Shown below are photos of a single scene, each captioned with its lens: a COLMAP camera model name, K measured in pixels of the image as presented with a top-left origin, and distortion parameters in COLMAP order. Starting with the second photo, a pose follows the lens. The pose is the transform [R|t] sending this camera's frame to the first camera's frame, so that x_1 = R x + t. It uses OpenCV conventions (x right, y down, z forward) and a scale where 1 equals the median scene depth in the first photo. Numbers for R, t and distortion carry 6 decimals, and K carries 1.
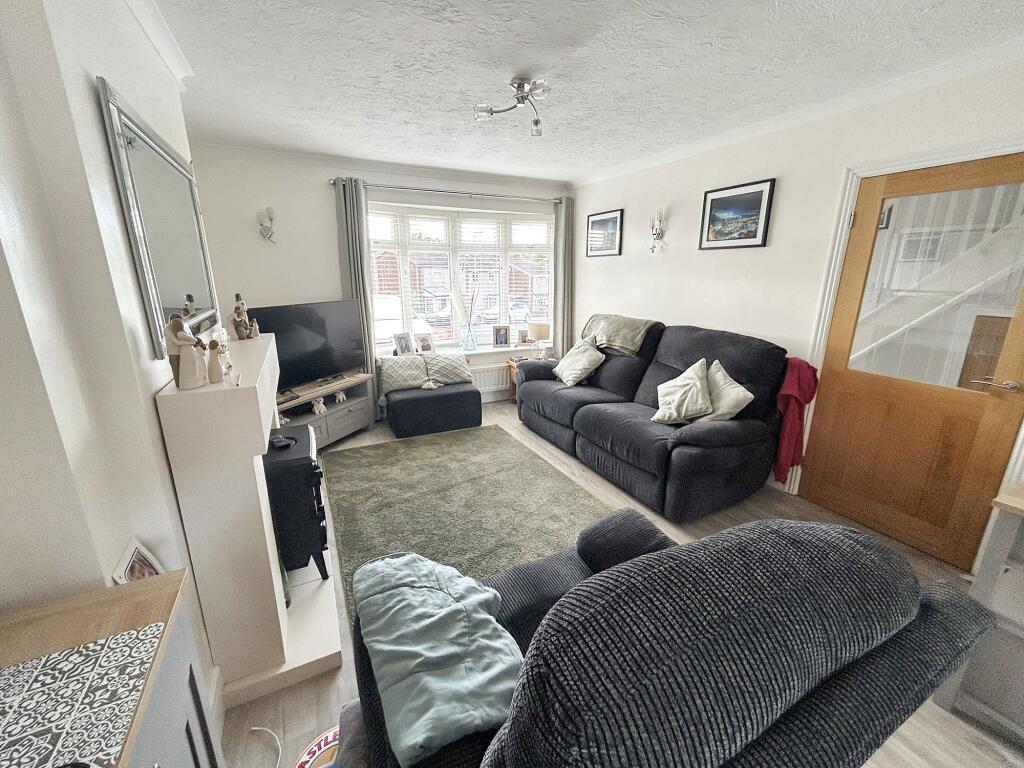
lens RADIAL K [[416.3, 0, 511.1], [0, 416.3, 381.9], [0, 0, 1]] dist [0.001722, -0.001756]
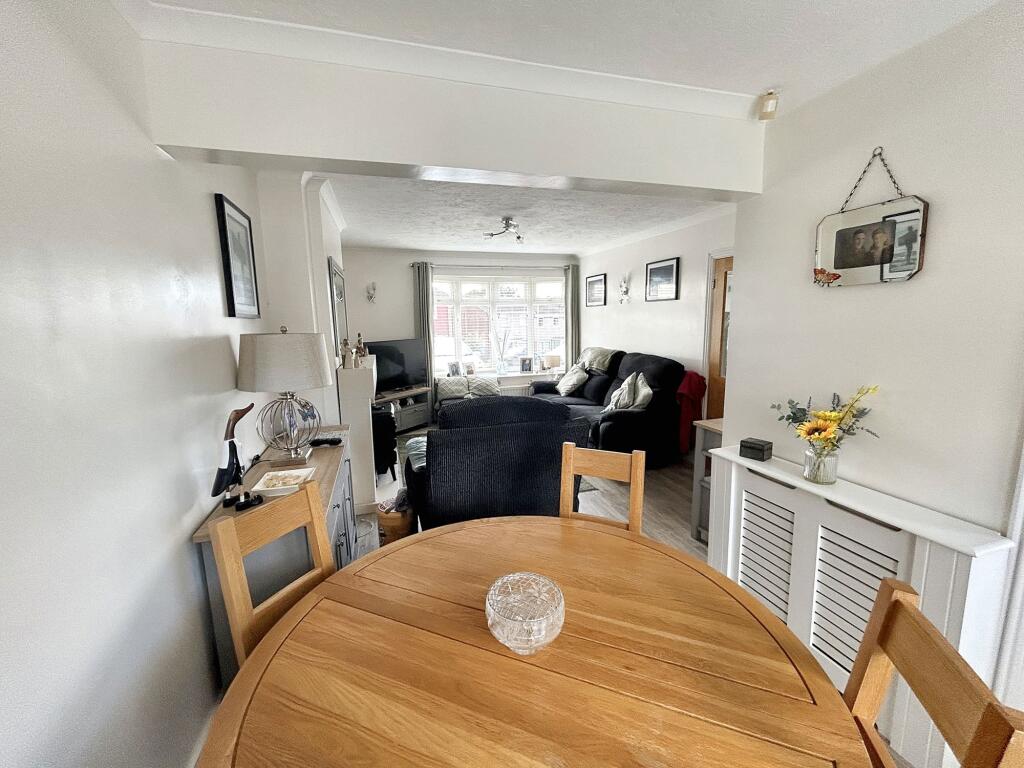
lens RADIAL K [[416.3, 0, 510.7], [0, 416.3, 381.9], [0, 0, 1]] dist [0.001722, -0.001756]
pose [[0.985536, 0.006295, -0.169348, 0.204280], [-0.024203, 0.994294, -0.103895, 0.112093], [0.167728, 0.106491, 0.980065, -0.426274]]
